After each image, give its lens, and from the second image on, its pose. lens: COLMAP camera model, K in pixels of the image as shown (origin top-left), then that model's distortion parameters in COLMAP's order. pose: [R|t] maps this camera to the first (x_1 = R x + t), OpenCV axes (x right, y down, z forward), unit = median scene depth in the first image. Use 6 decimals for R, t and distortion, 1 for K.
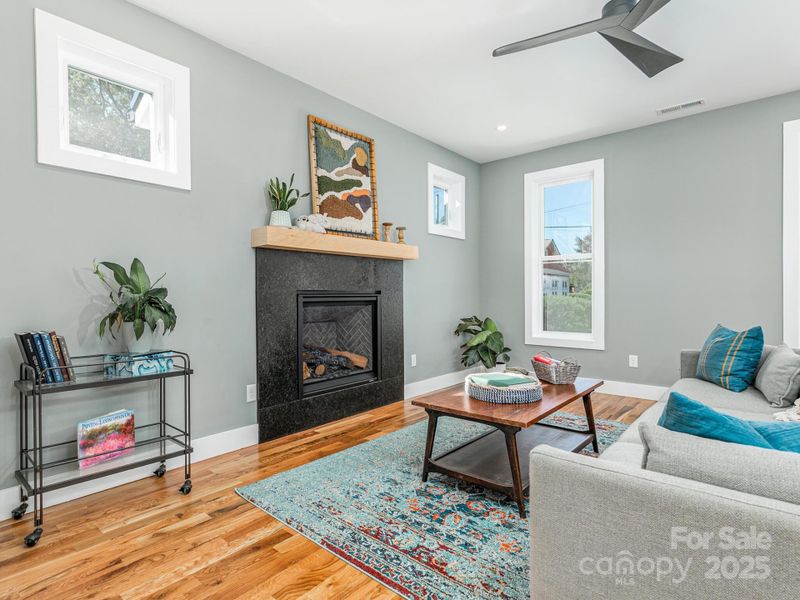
lens RADIAL K [[445.4, 0, 400.0], [0, 445.4, 300.0], [0, 0, 1]] dist [0.003083, -0.000211]
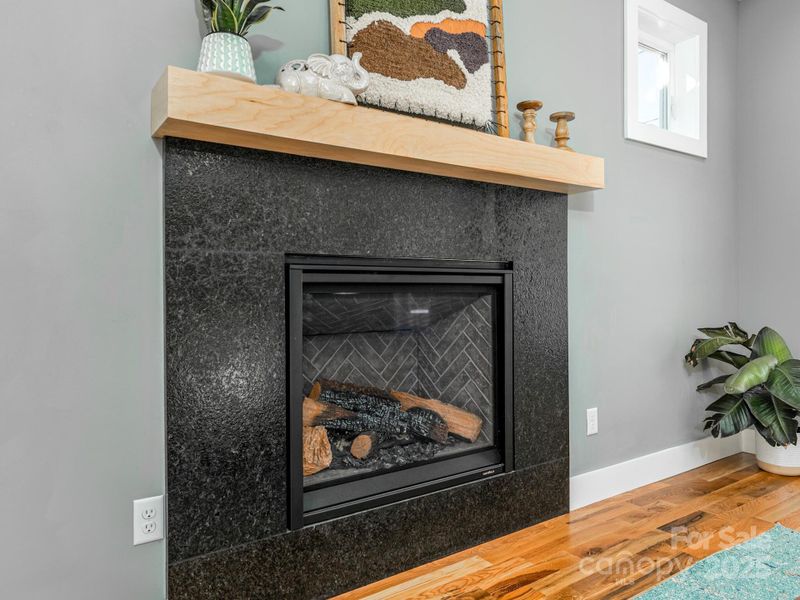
lens RADIAL K [[530.5, 0, 413.8], [0, 530.5, 301.8], [0, 0, 1]] dist [0.004390, 0.001166]
pose [[0.960615, 0.001859, -0.277876, 0.007656], [-0.001046, 0.999995, 0.003071, 0.016867], [0.277881, -0.002660, 0.960612, 0.494879]]
